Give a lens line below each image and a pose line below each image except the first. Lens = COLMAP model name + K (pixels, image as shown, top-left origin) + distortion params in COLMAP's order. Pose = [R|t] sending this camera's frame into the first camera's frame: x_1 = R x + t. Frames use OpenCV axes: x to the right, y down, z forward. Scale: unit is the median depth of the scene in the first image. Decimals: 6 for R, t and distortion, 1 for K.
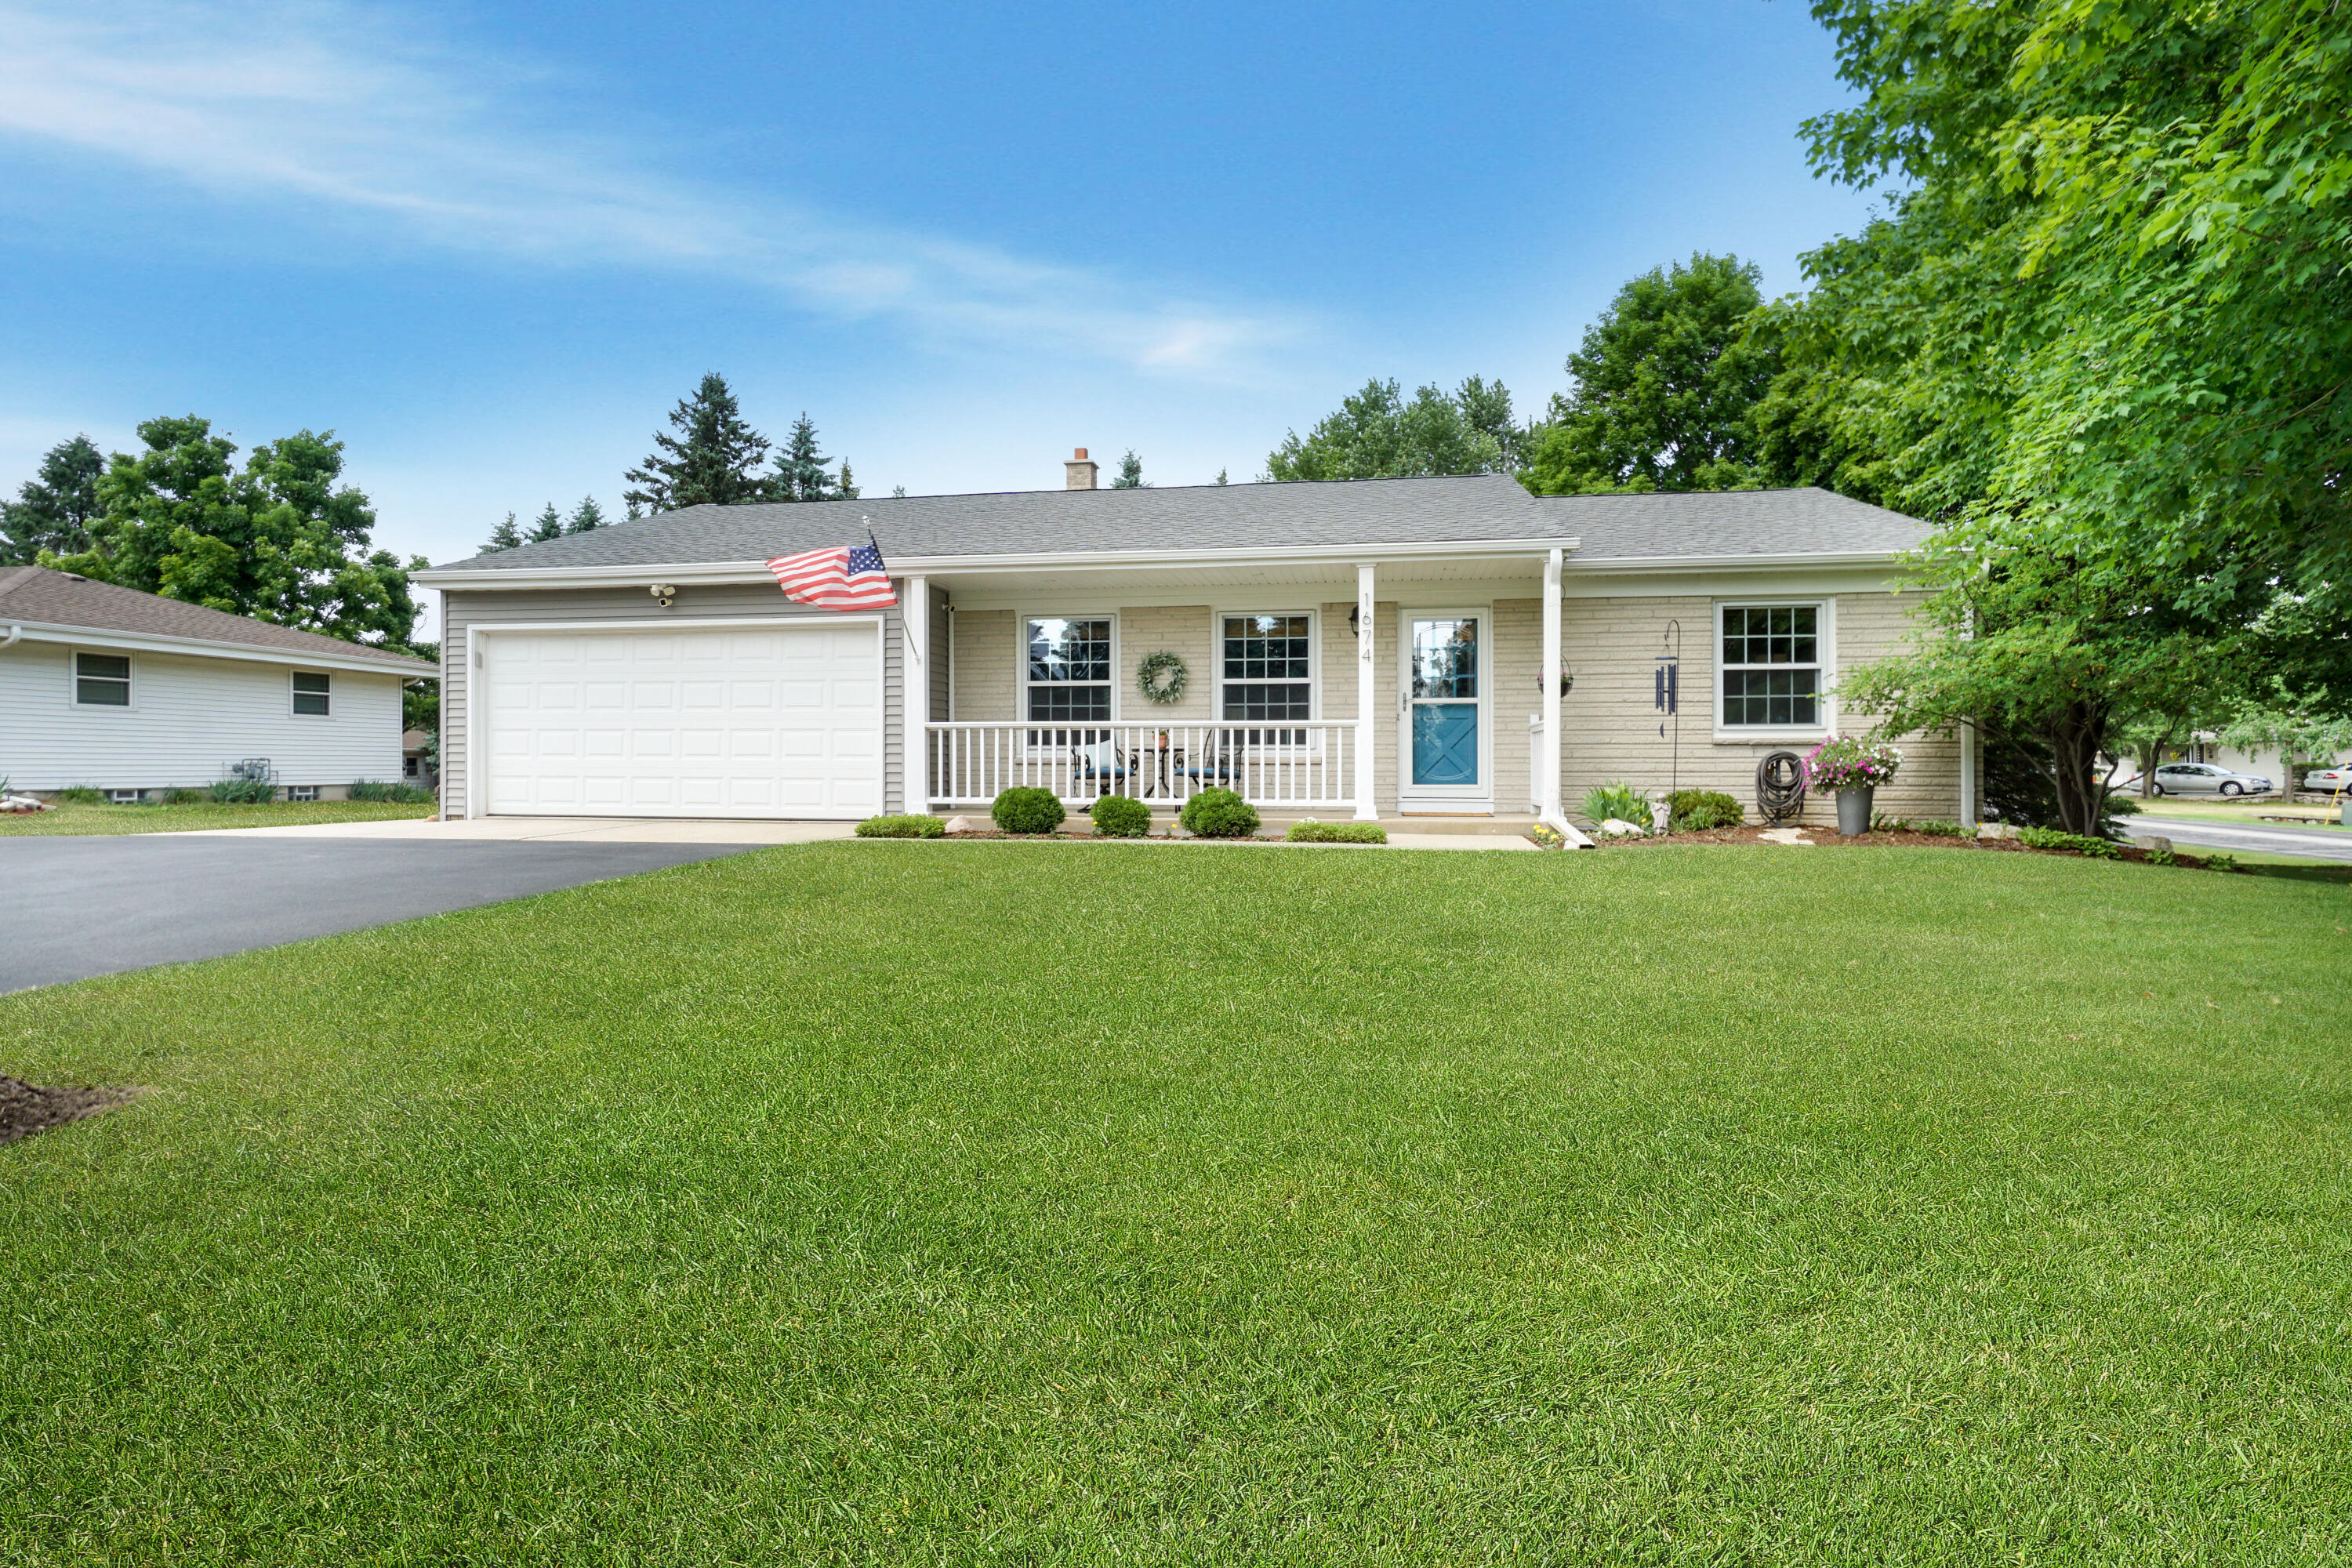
lens RADIAL K [[1215.8, 0, 1183.5], [0, 1215.8, 750.5], [0, 0, 1]] dist [-0.021364, -0.000157]
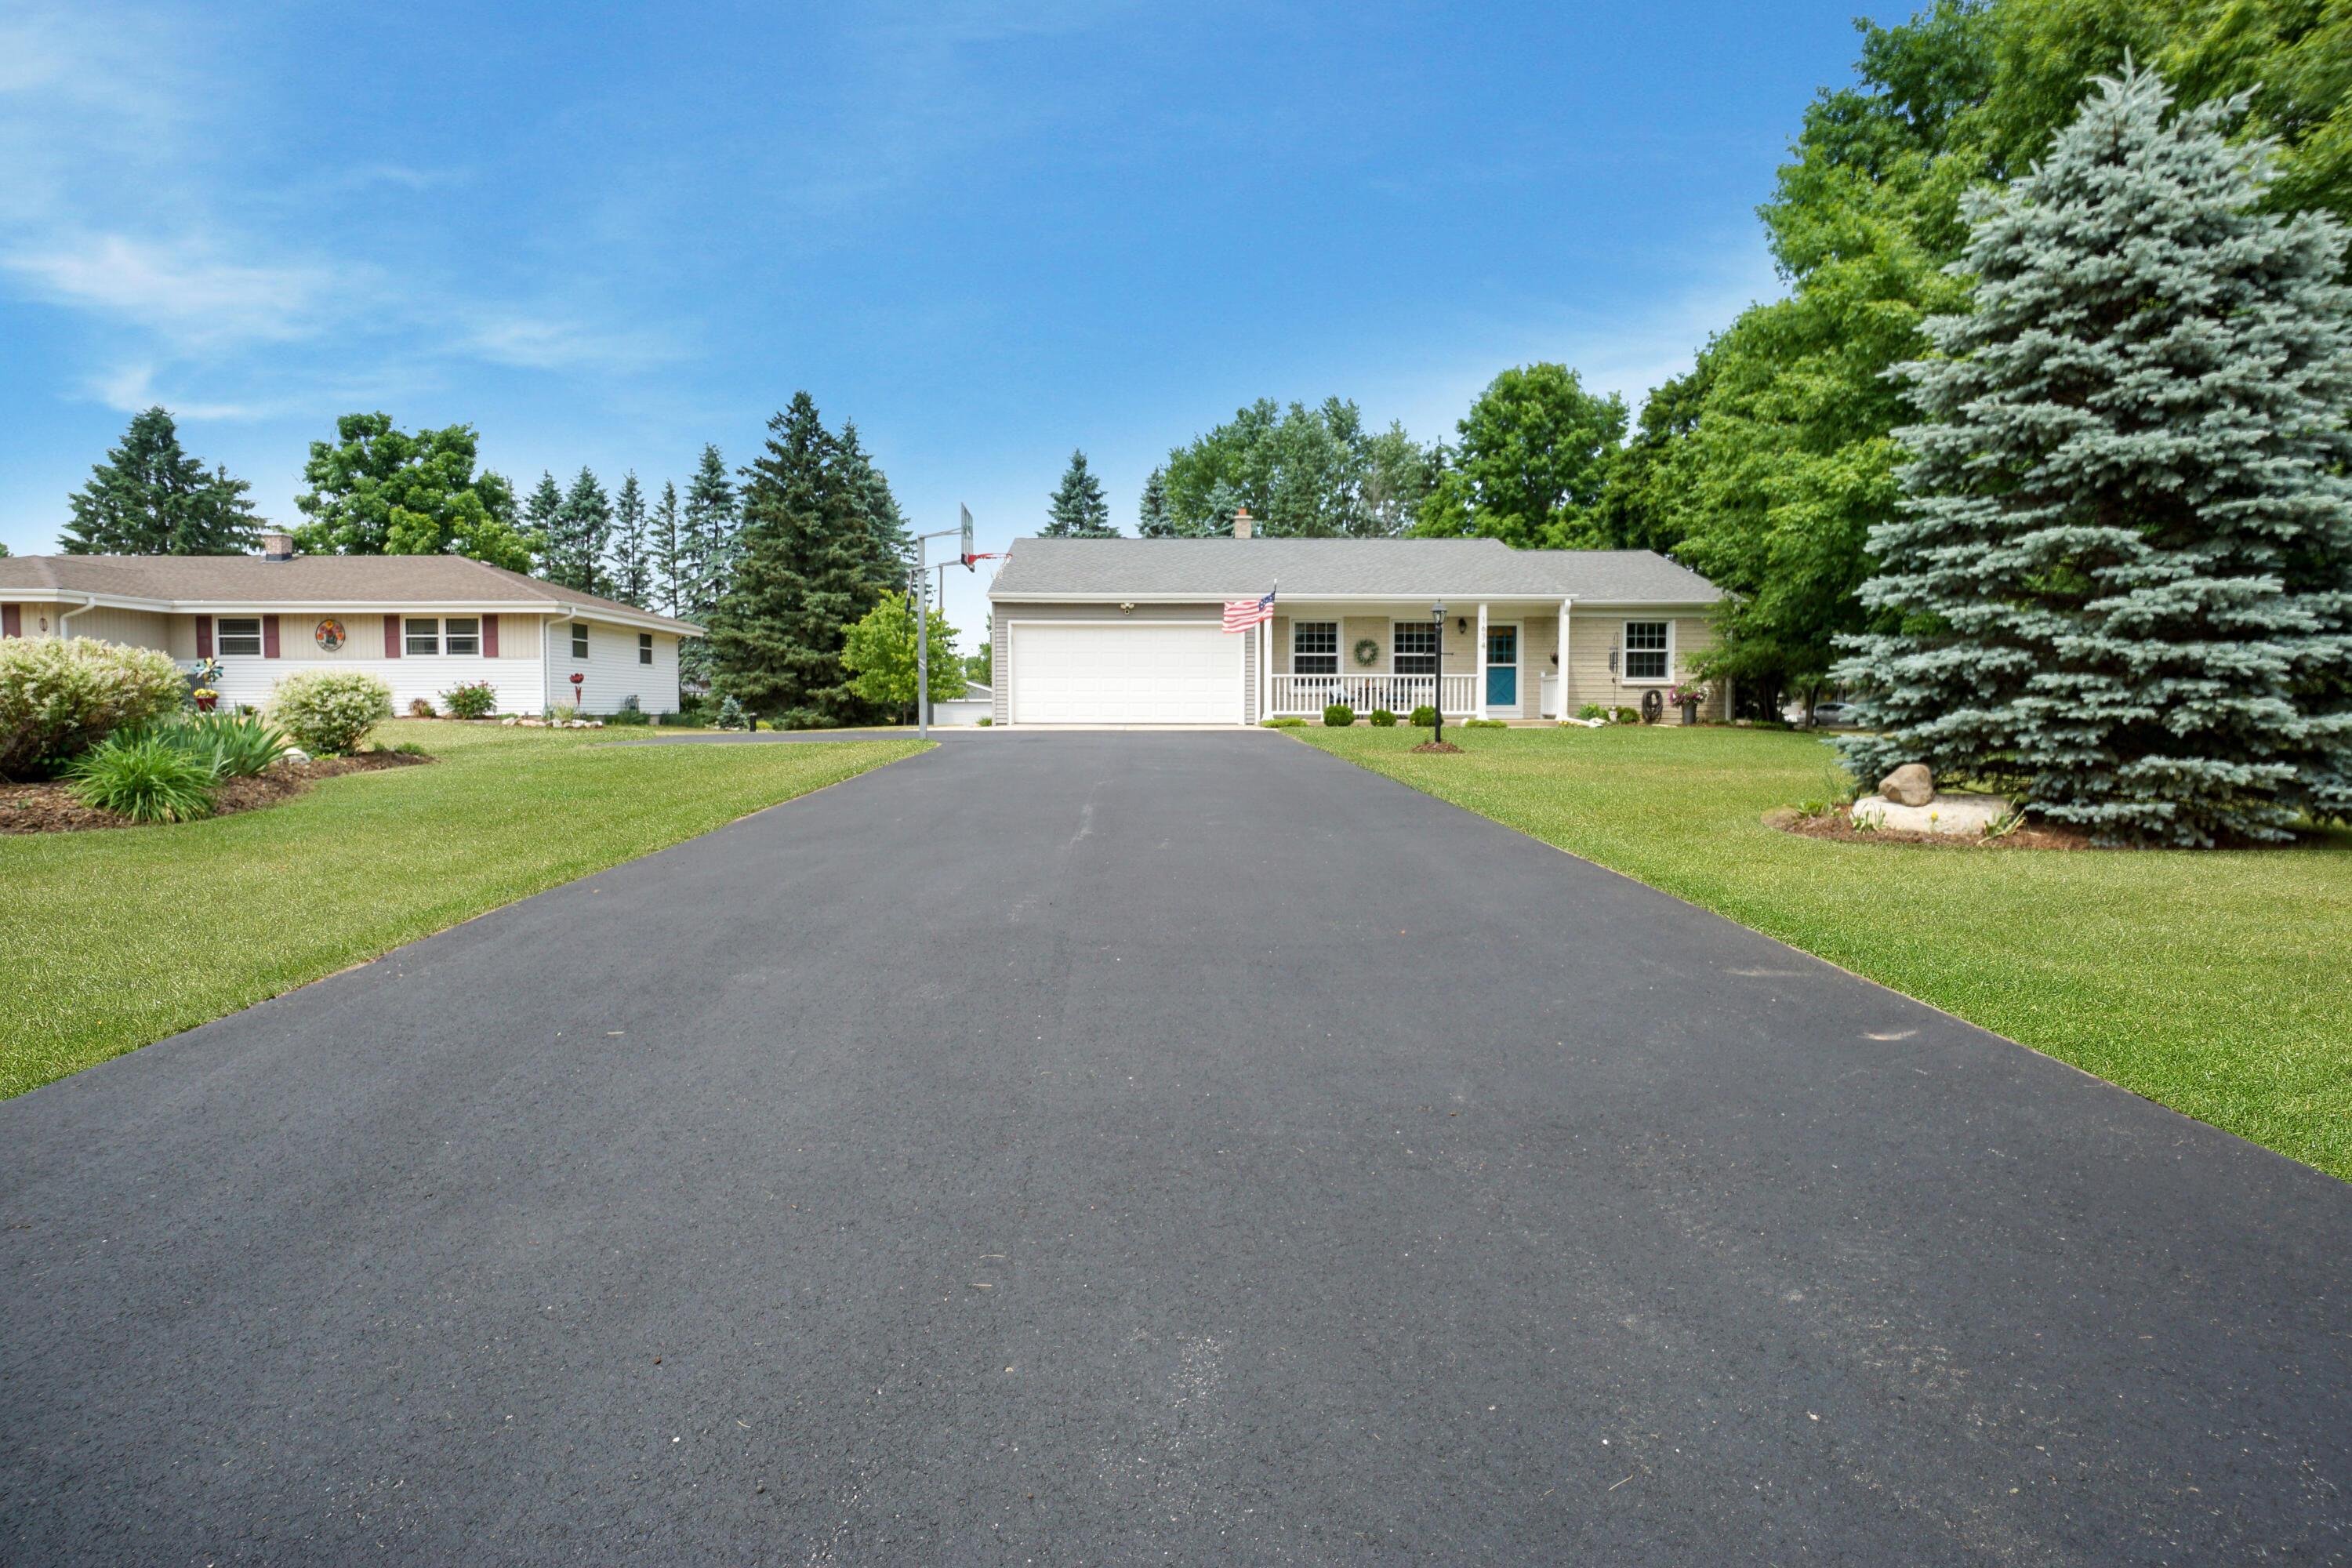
lens RADIAL K [[1256.8, 0, 1174.5], [0, 1256.8, 711.7], [0, 0, 1]] dist [-0.013402, 0.000244]
pose [[0.979075, -0.002349, 0.203485, -0.731174], [-0.000115, 0.999927, 0.012093, 0.012392], [-0.203499, -0.011864, 0.979003, -0.938010]]
